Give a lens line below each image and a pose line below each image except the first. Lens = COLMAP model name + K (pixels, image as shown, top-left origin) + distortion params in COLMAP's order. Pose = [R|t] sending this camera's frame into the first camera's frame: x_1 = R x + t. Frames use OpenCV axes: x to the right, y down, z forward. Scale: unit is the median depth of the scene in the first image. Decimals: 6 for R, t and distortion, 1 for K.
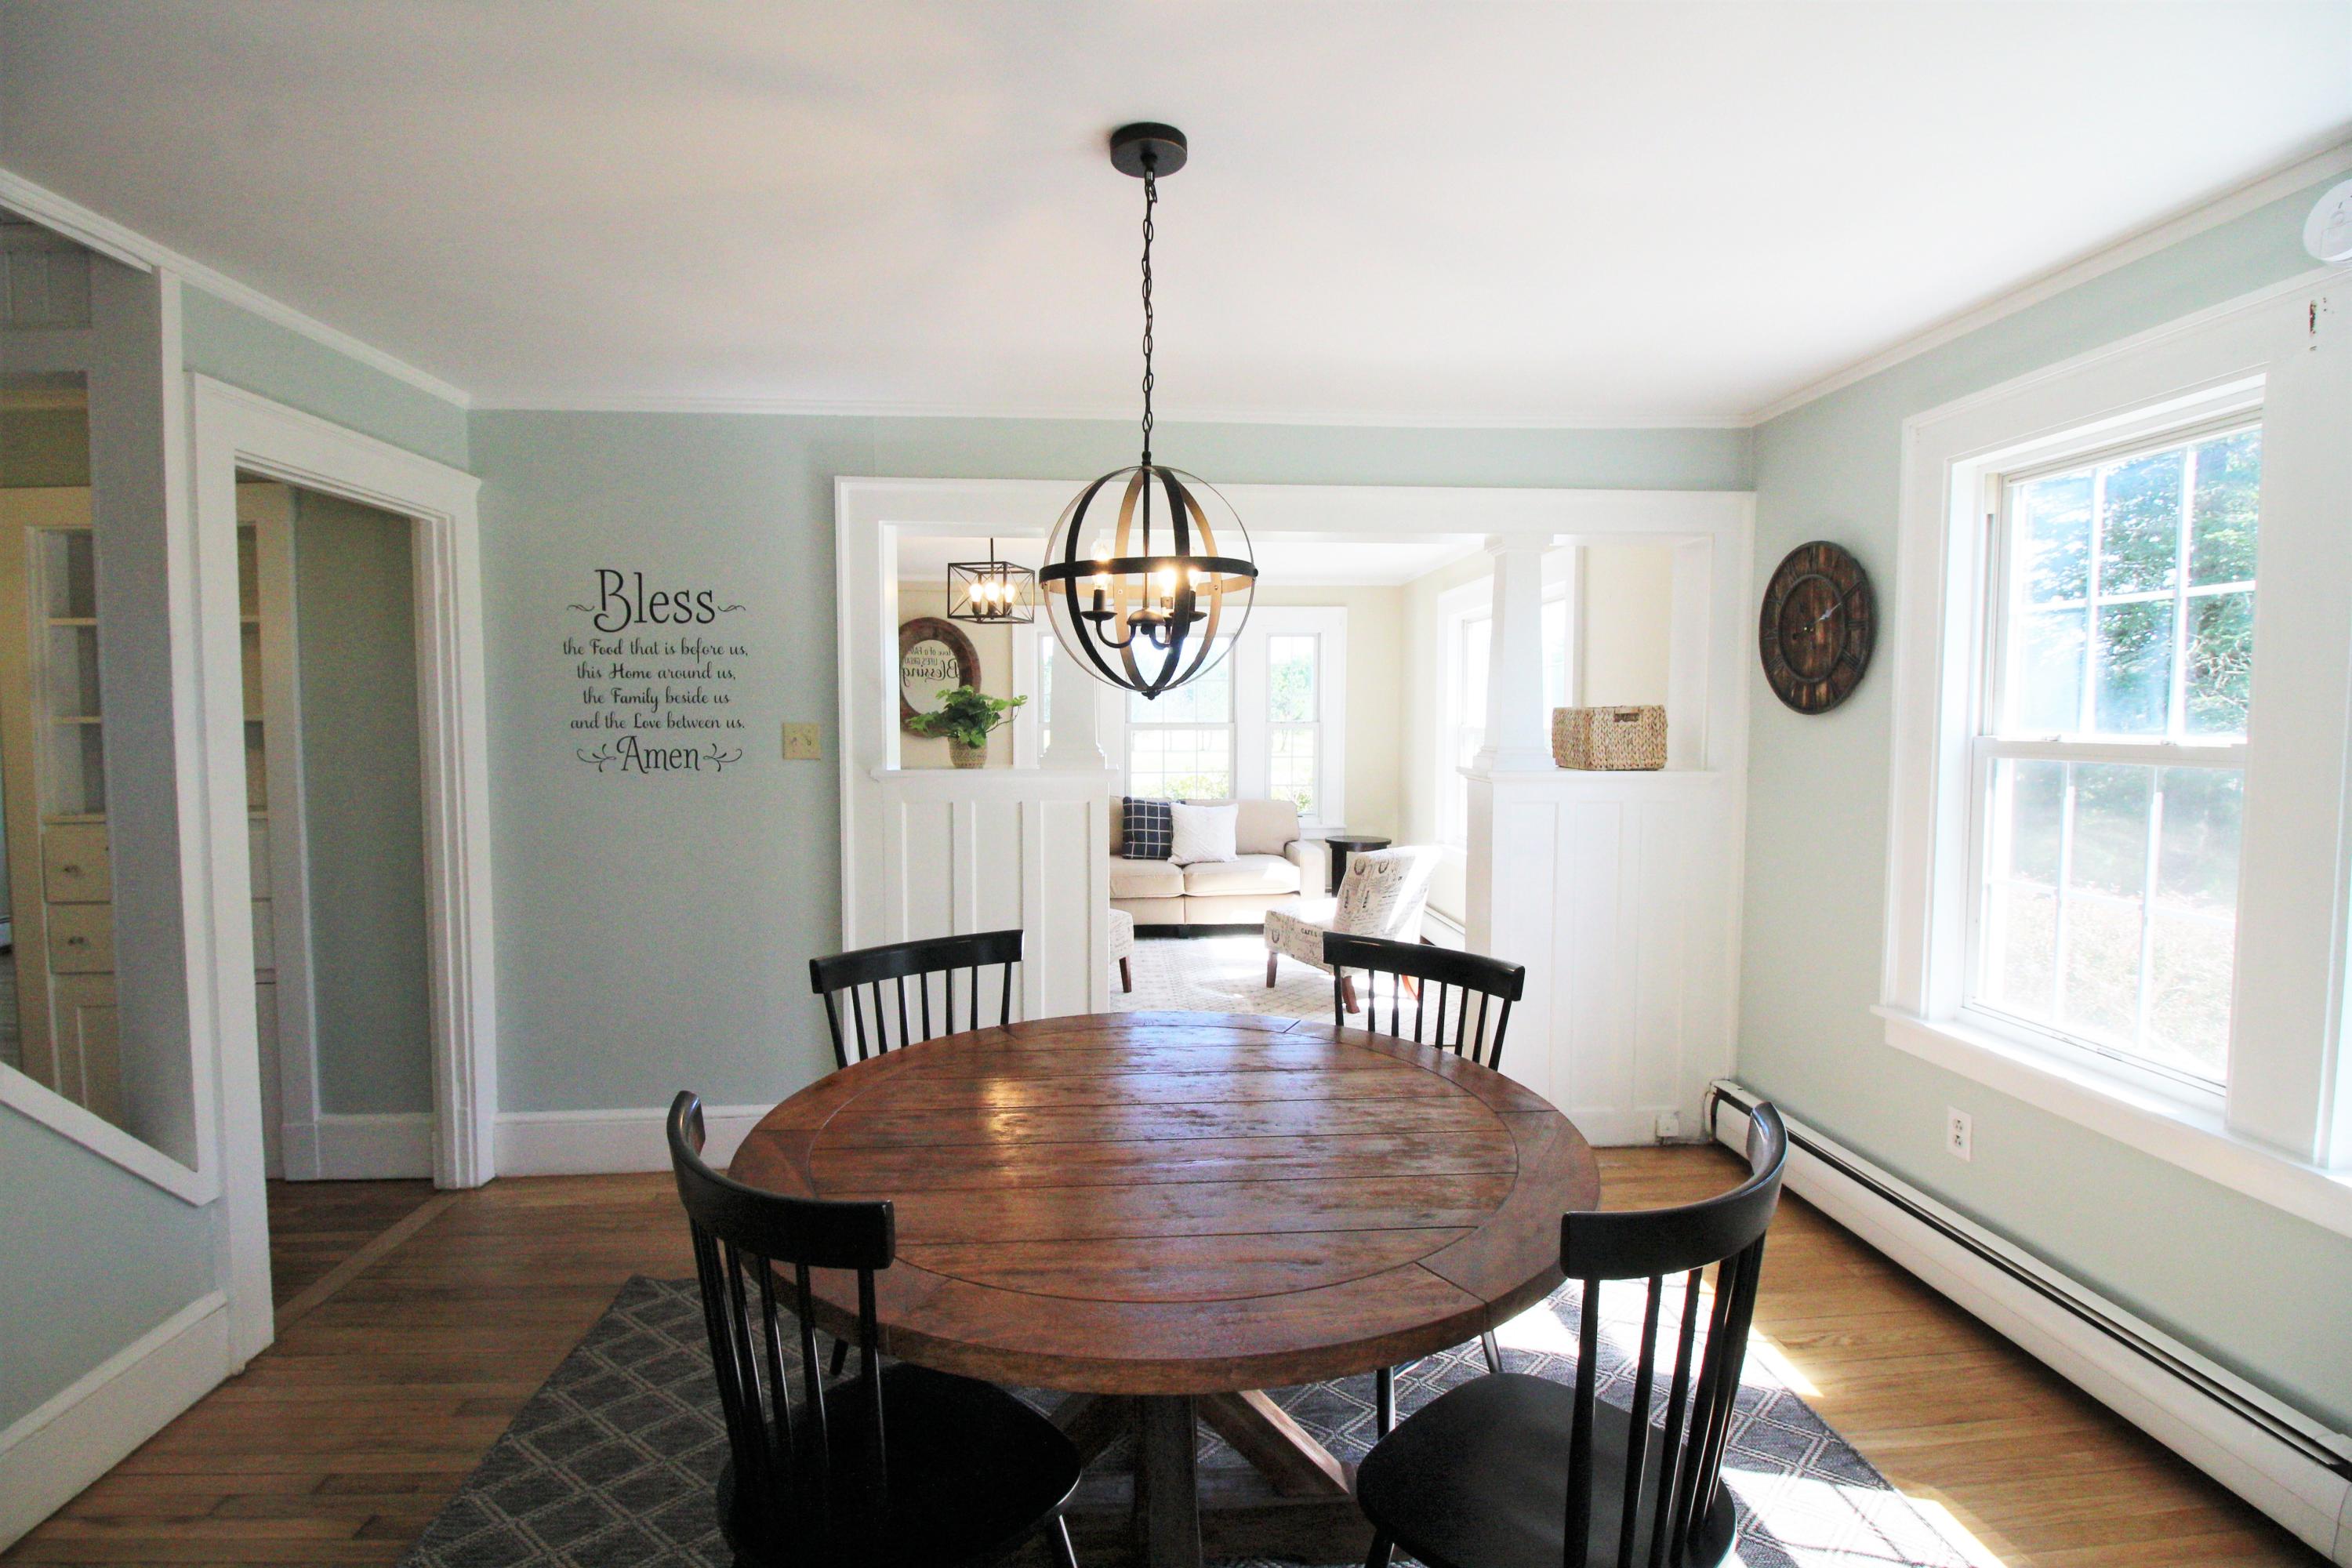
lens RADIAL K [[1072.0, 0, 1176.0], [0, 1072.0, 784.0], [0, 0, 1]] dist [-0.000905, -0.013994]
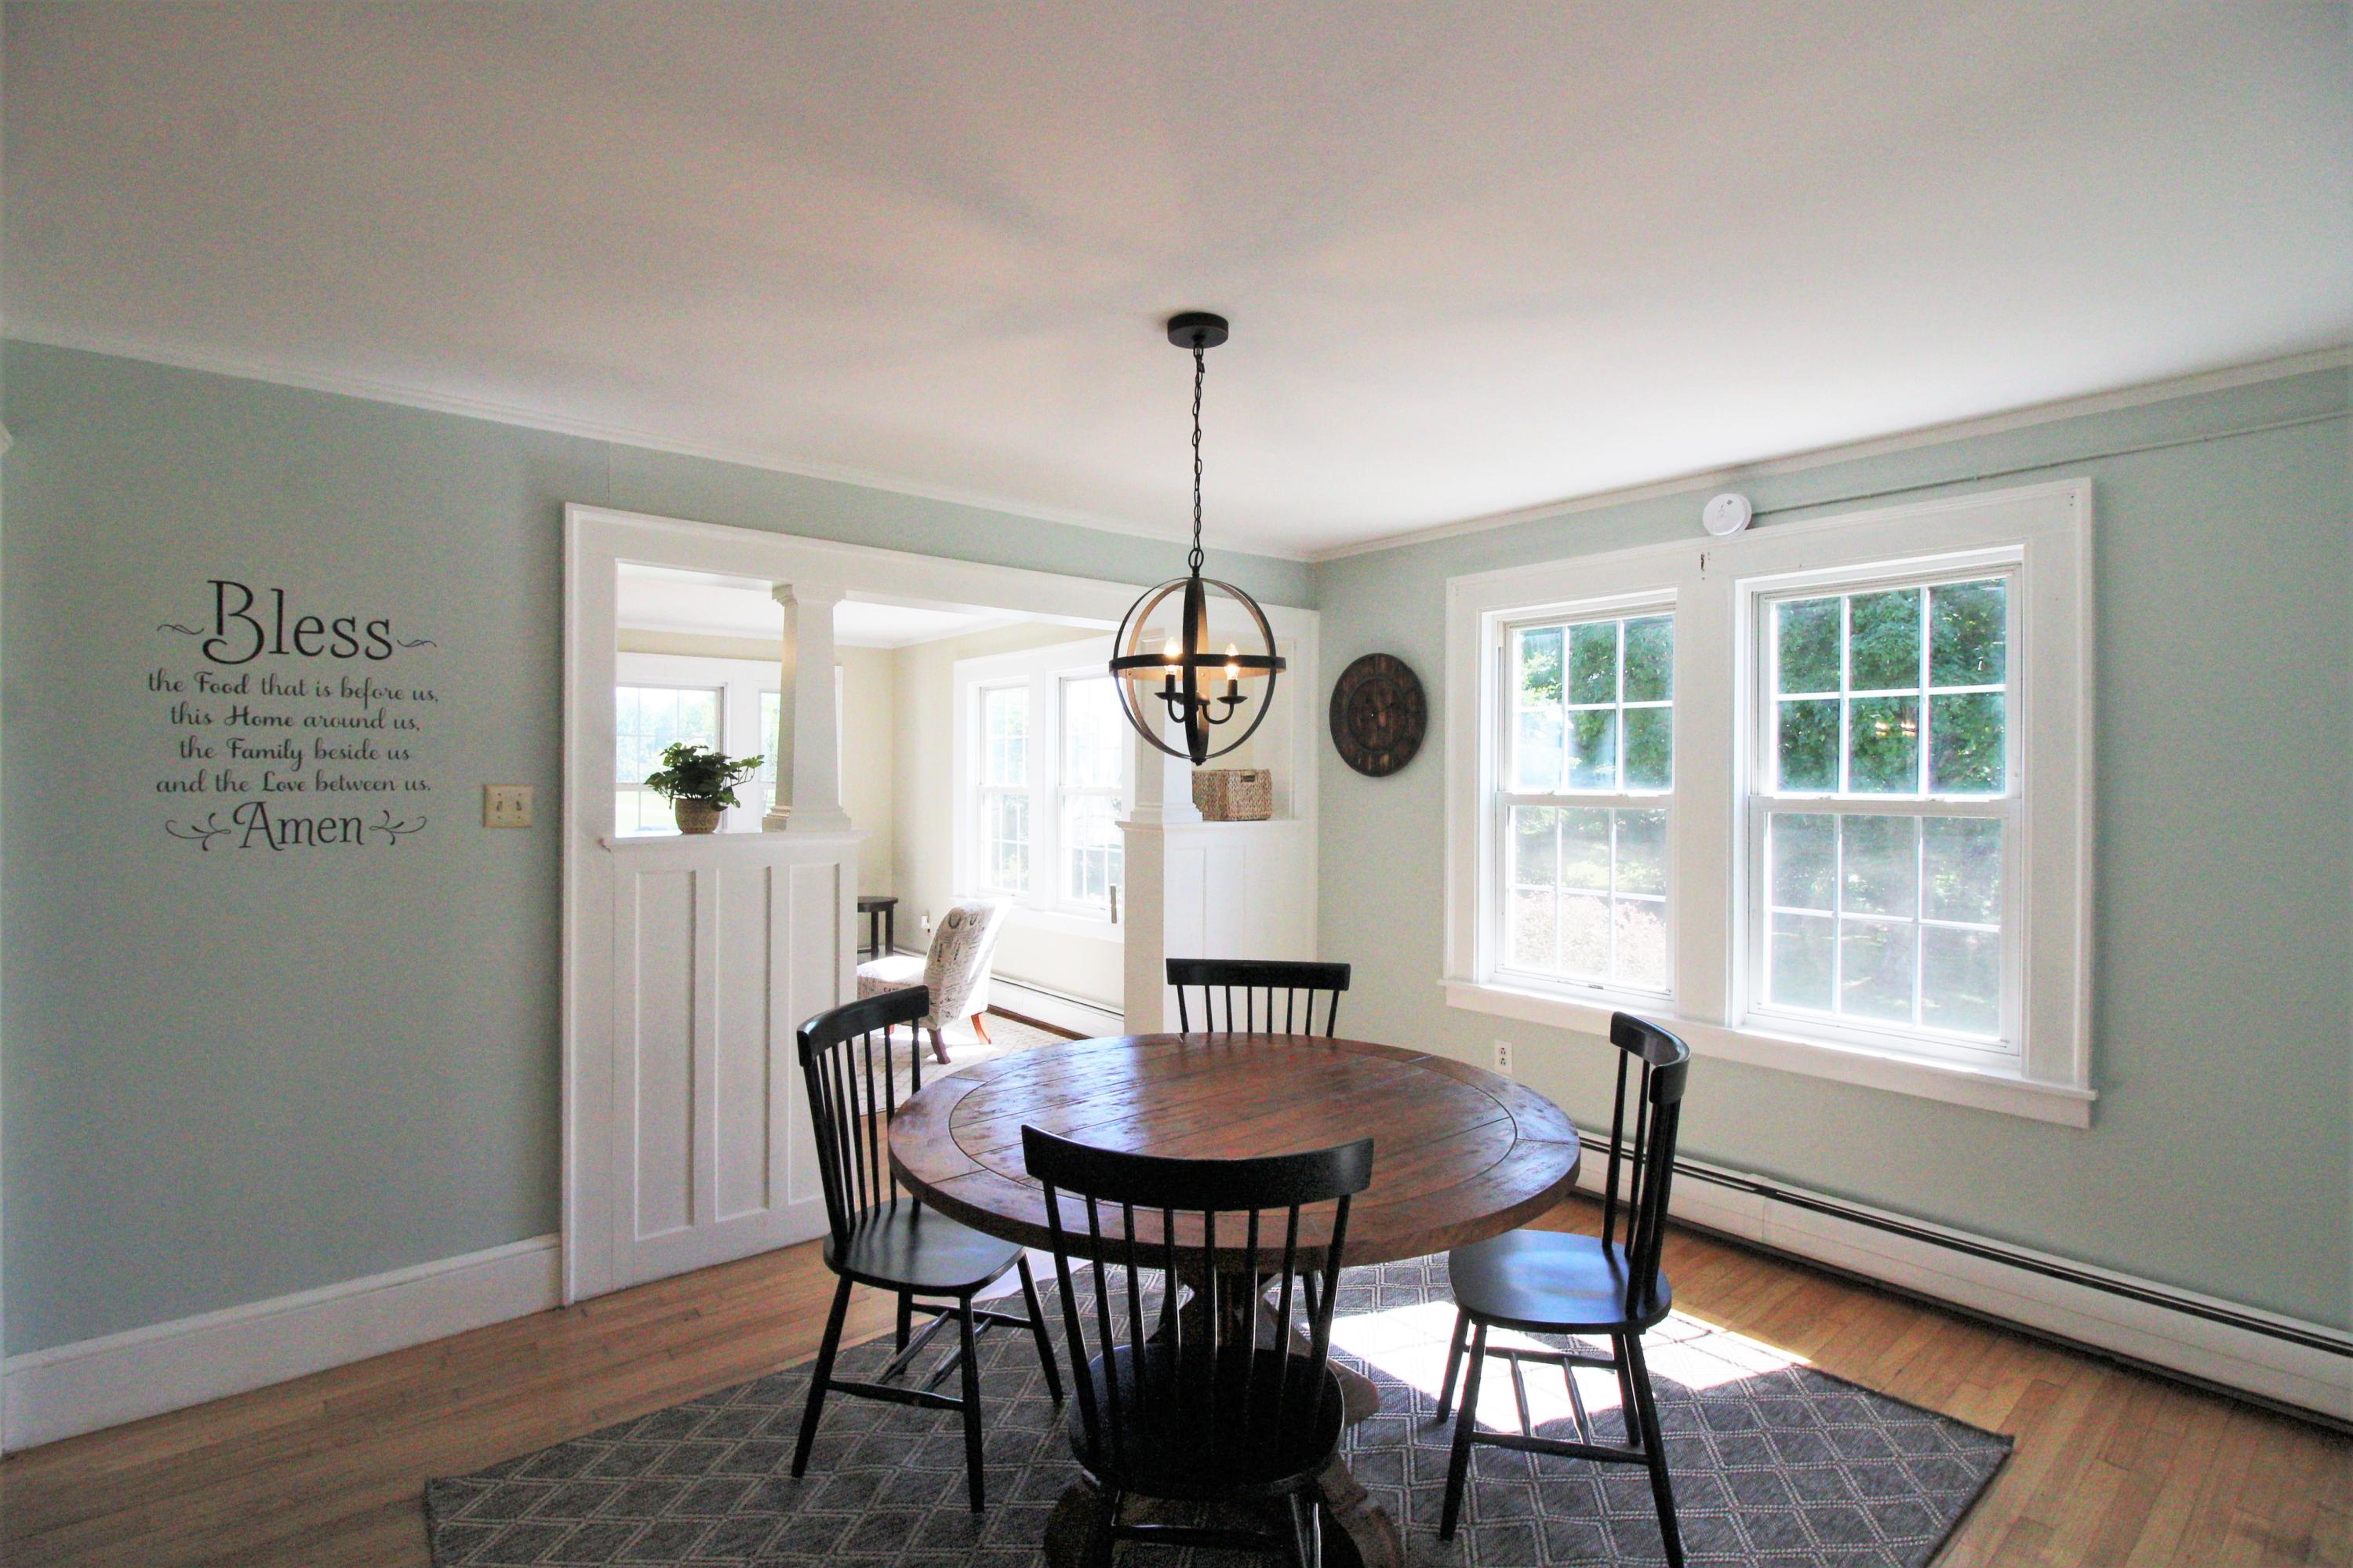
lens RADIAL K [[1098.4, 0, 1176.5], [0, 1098.4, 784.0], [0, 0, 1]] dist [-0.002404, -0.015944]
pose [[0.811417, -0.001666, 0.584466, -0.435159], [0.034192, 0.998419, -0.044623, -0.000941], [-0.583467, 0.056192, 0.810191, -0.001537]]
